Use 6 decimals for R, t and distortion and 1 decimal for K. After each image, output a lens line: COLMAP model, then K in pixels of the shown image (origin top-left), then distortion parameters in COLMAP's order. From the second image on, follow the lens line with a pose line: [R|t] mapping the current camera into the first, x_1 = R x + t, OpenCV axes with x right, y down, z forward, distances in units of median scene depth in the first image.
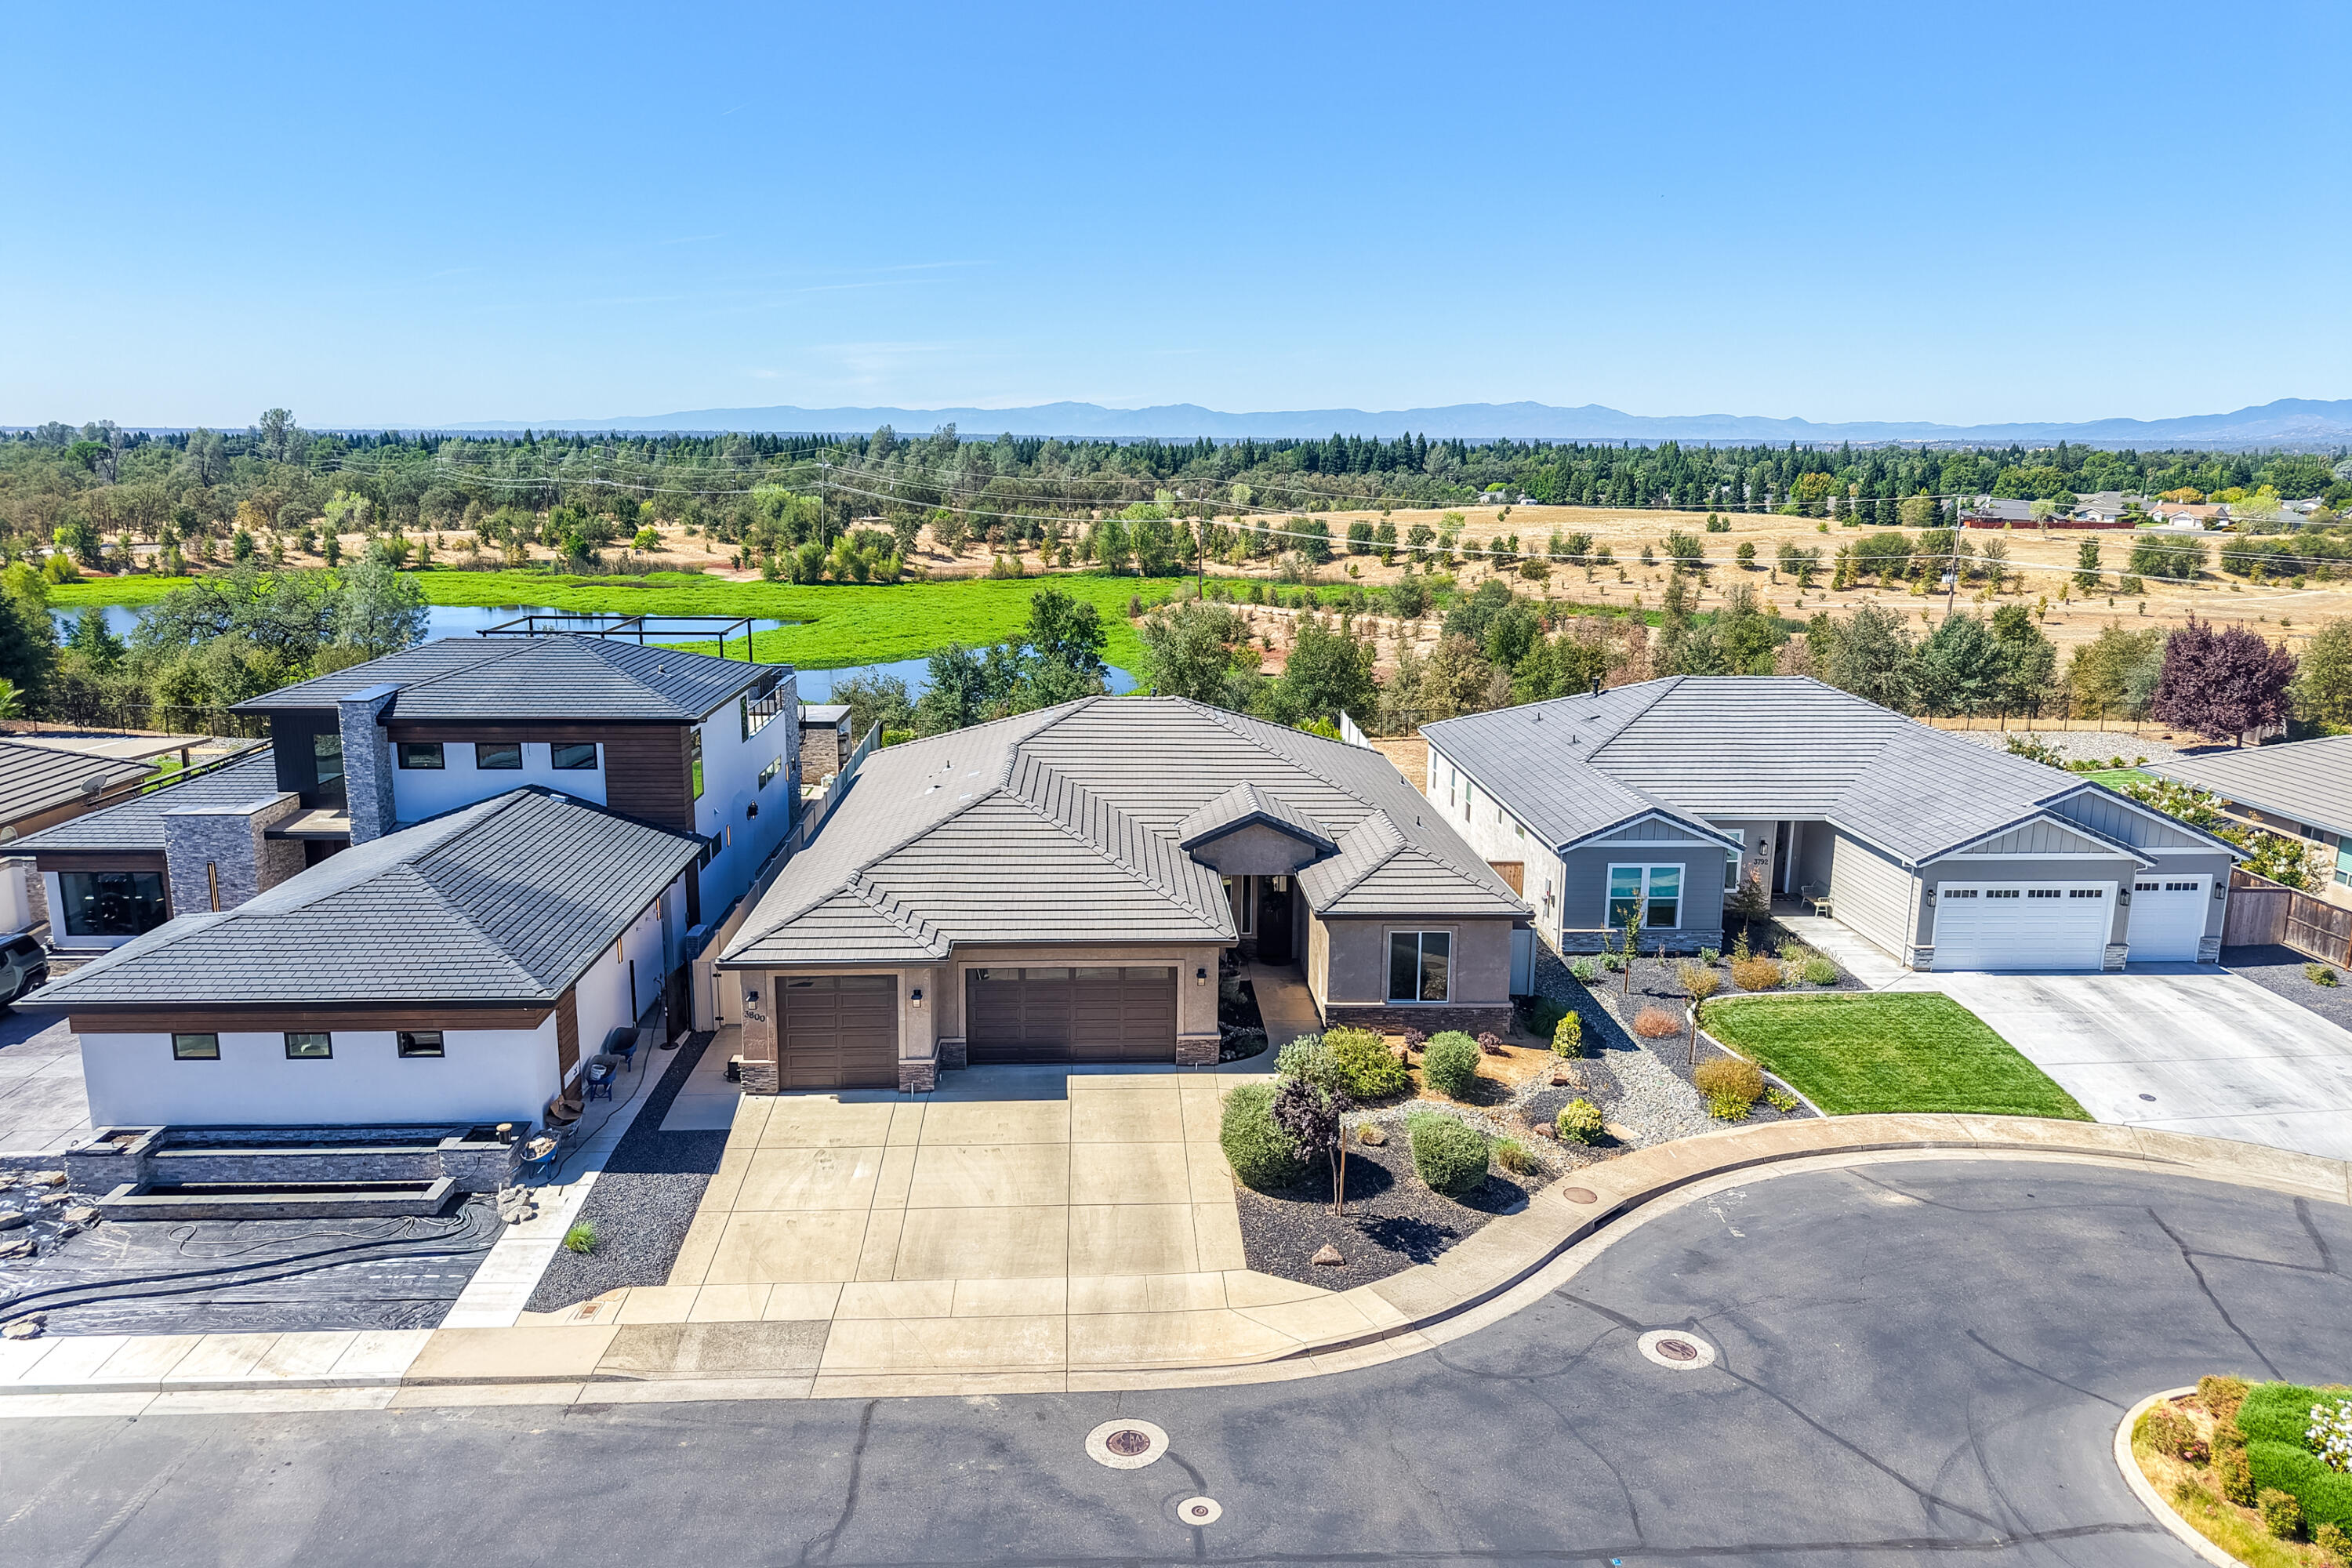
lens RADIAL K [[1569.6, 0, 1176.0], [0, 1569.6, 784.0], [0, 0, 1]] dist [0.055947, -0.076876]
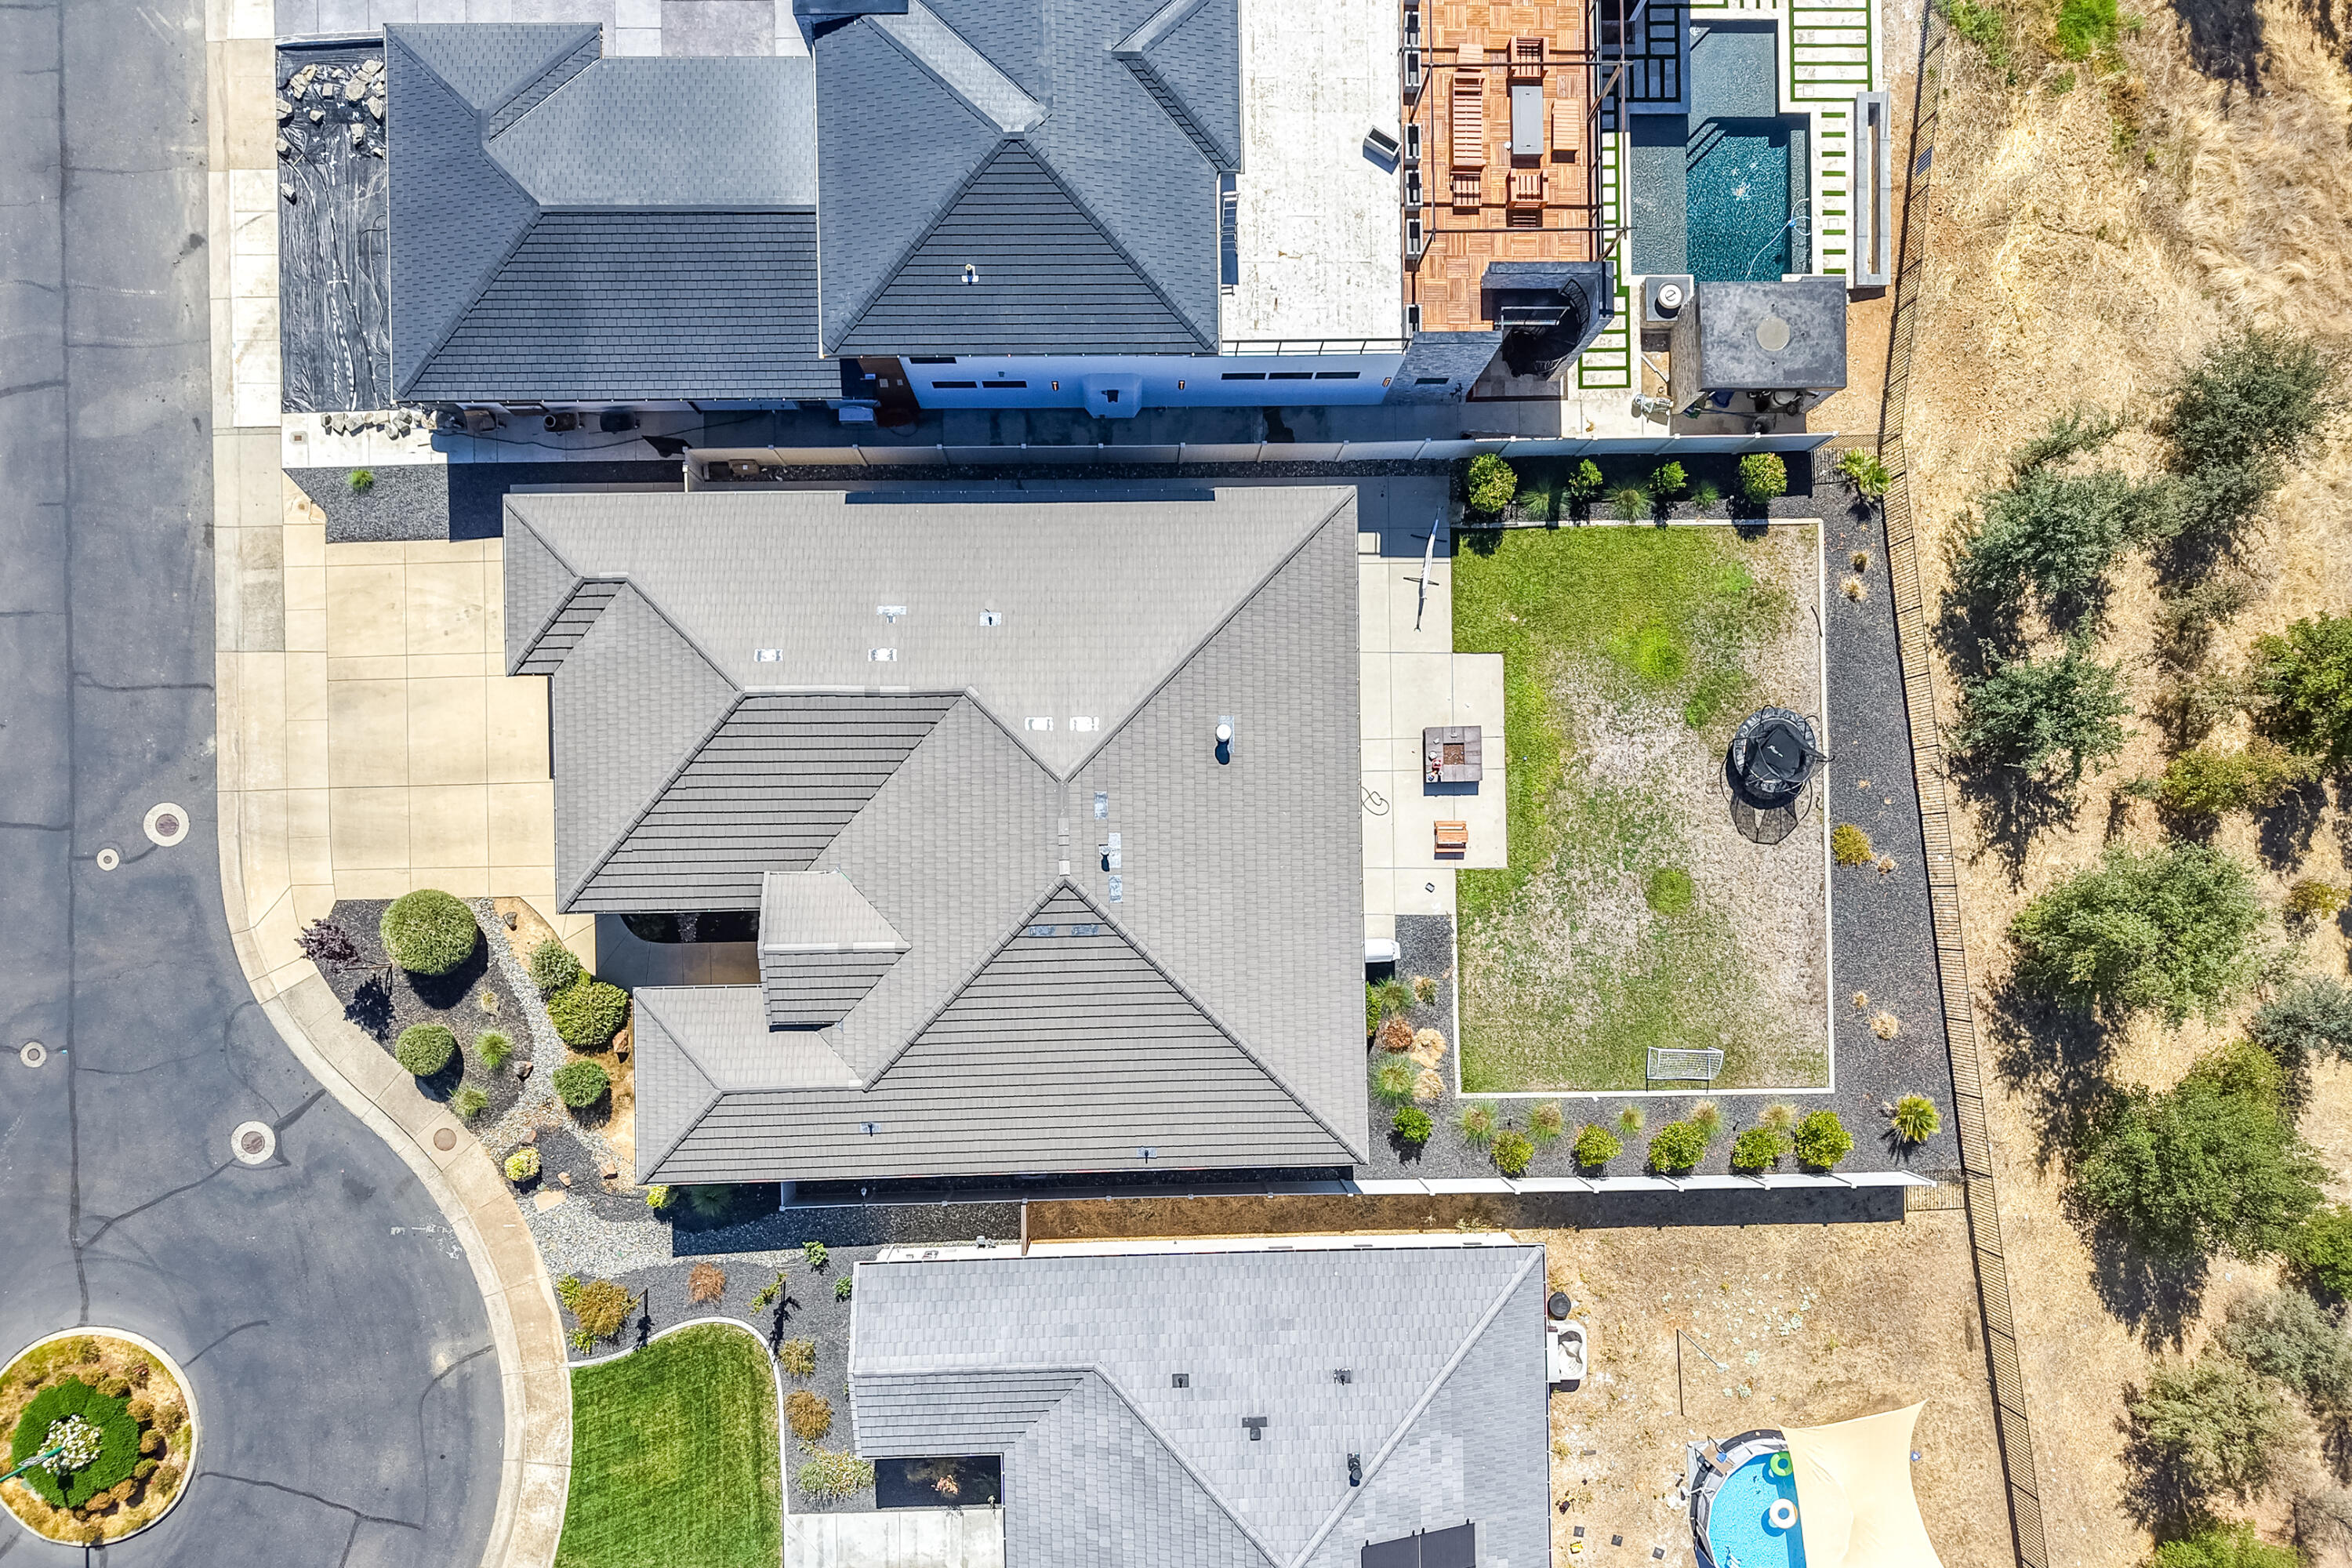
lens RADIAL K [[1569.6, 0, 1176.0], [0, 1569.6, 784.0], [0, 0, 1]] dist [0.055947, -0.076876]
pose [[-0.035341, 0.999294, -0.012726, -0.075159], [-0.231318, 0.004208, 0.972869, -1.320999], [0.972236, 0.037326, 0.231006, 1.323551]]
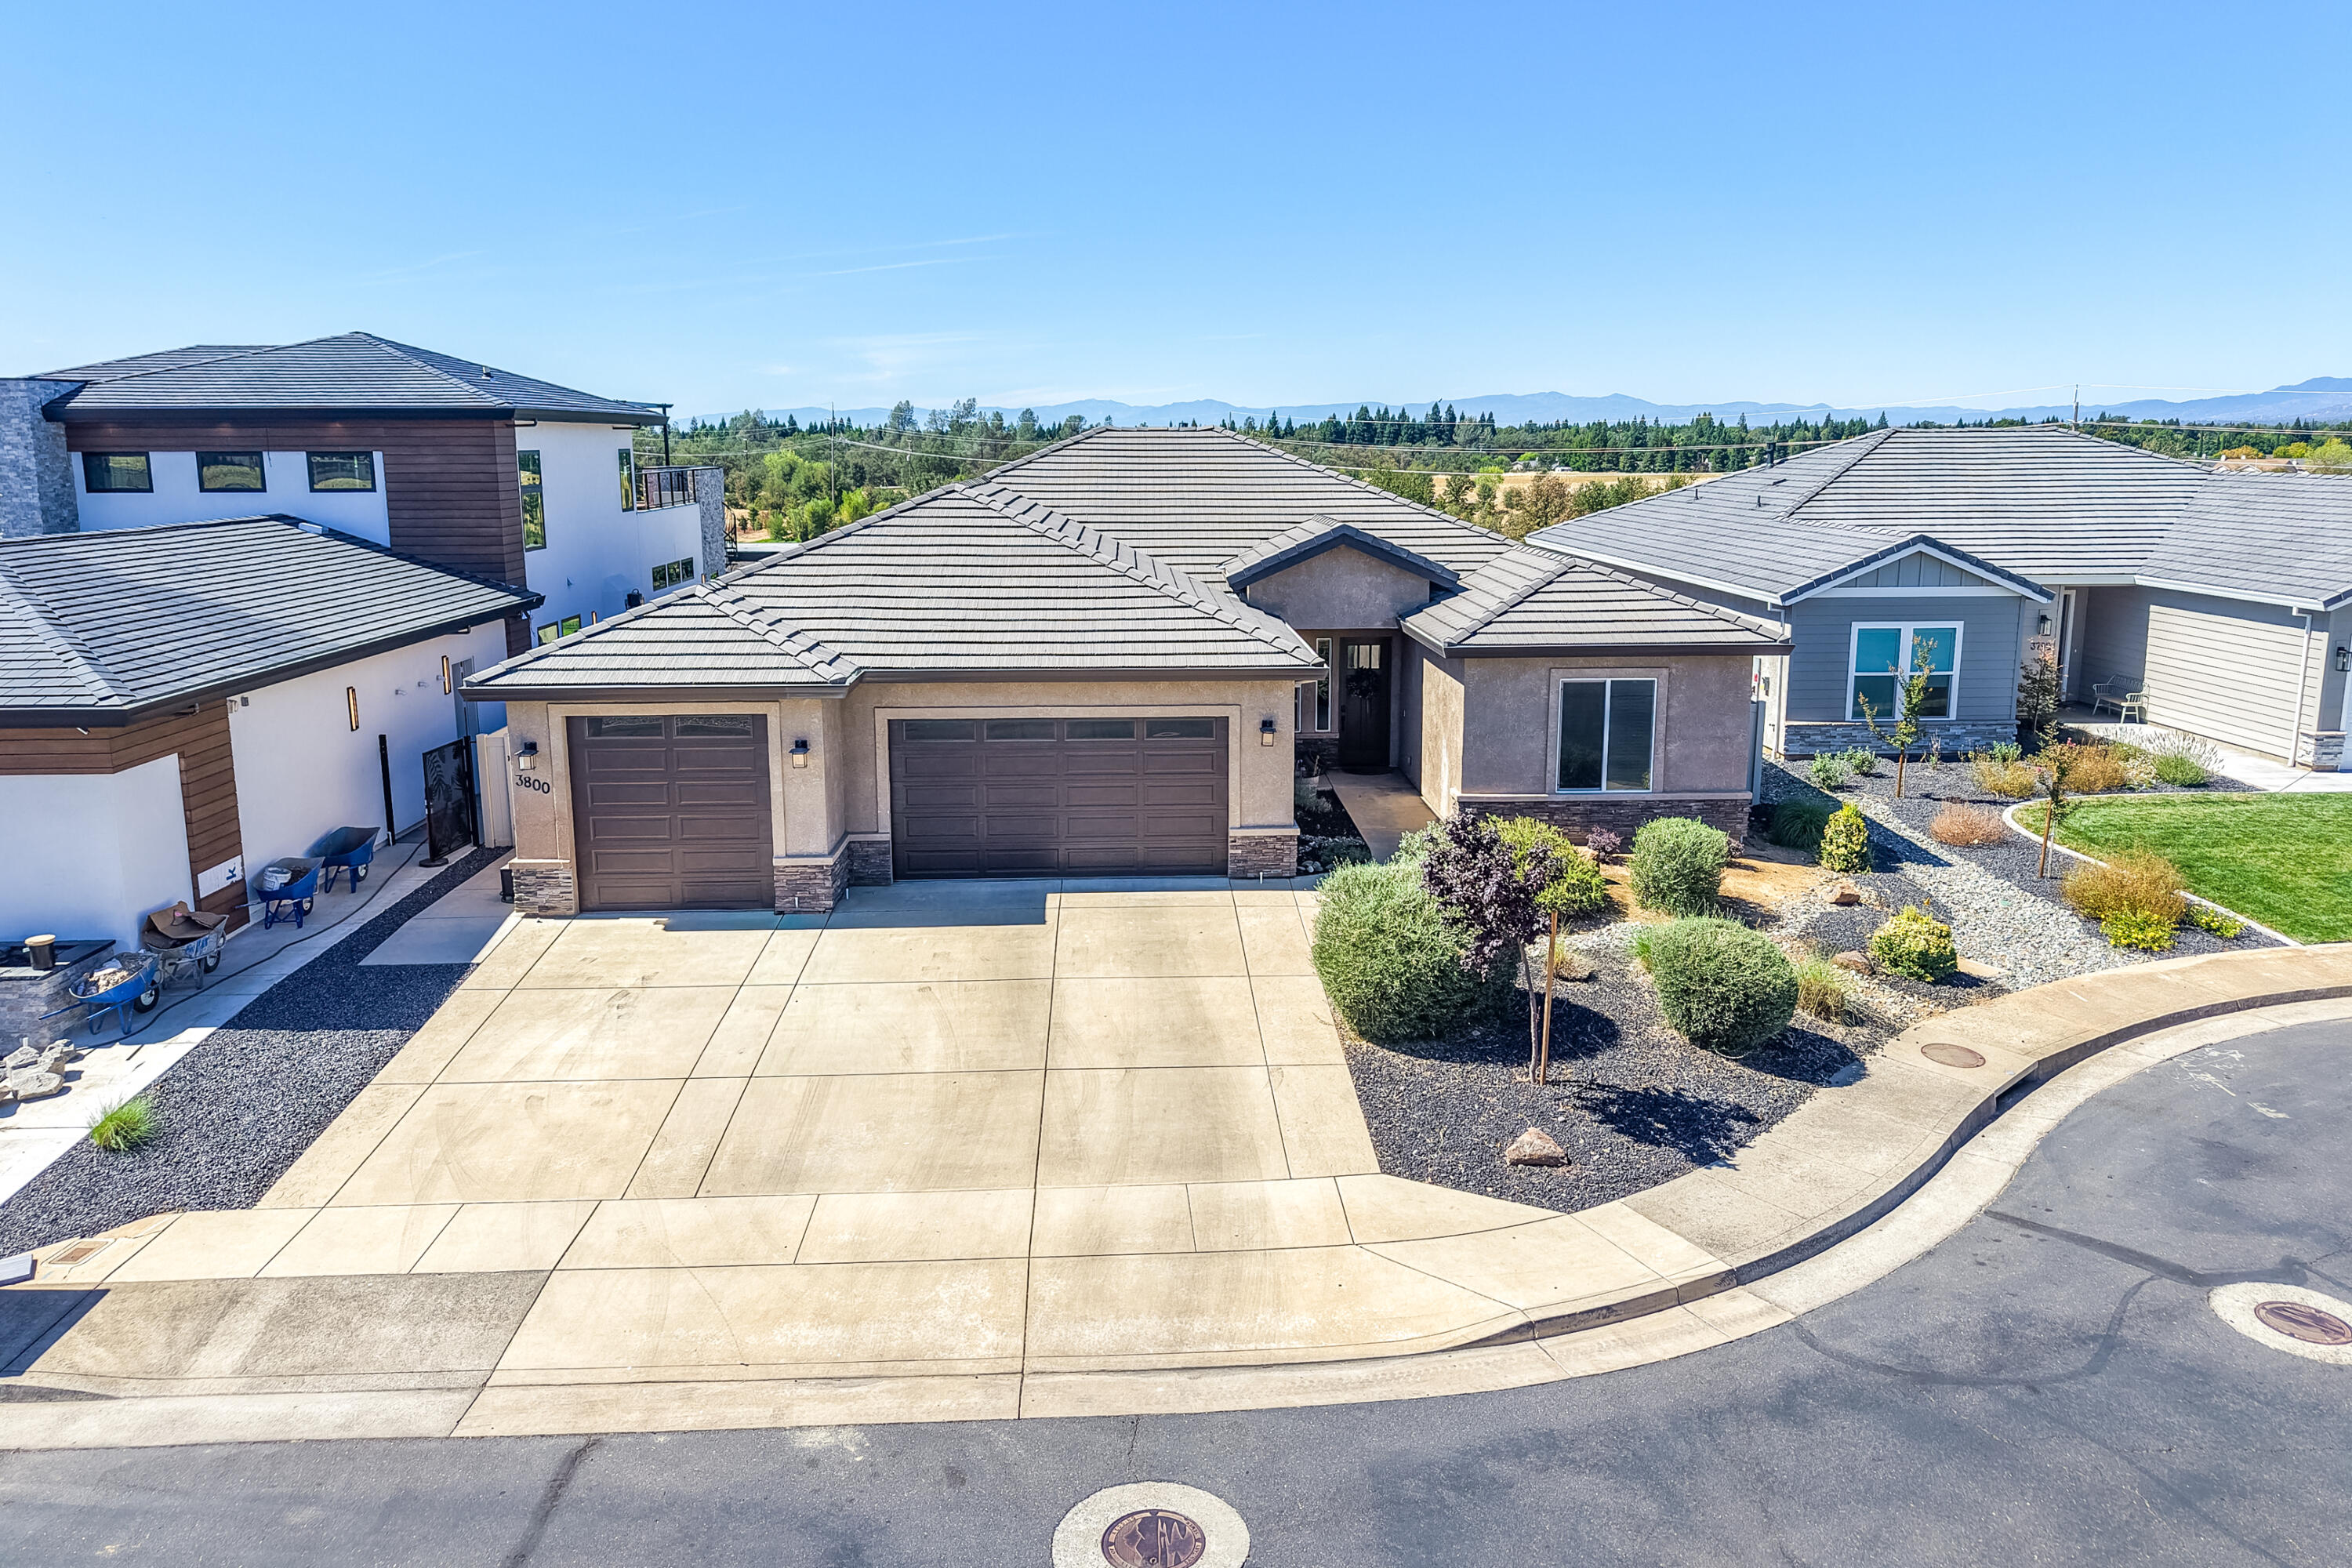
lens RADIAL K [[1564.5, 0, 1174.5], [0, 1564.5, 733.9], [0, 0, 1]] dist [0.020900, -0.006203]
pose [[0.999765, -0.012310, -0.017864, -0.011028], [0.011722, 0.999398, -0.032665, 0.162940], [0.018255, 0.032448, 0.999307, 0.435275]]
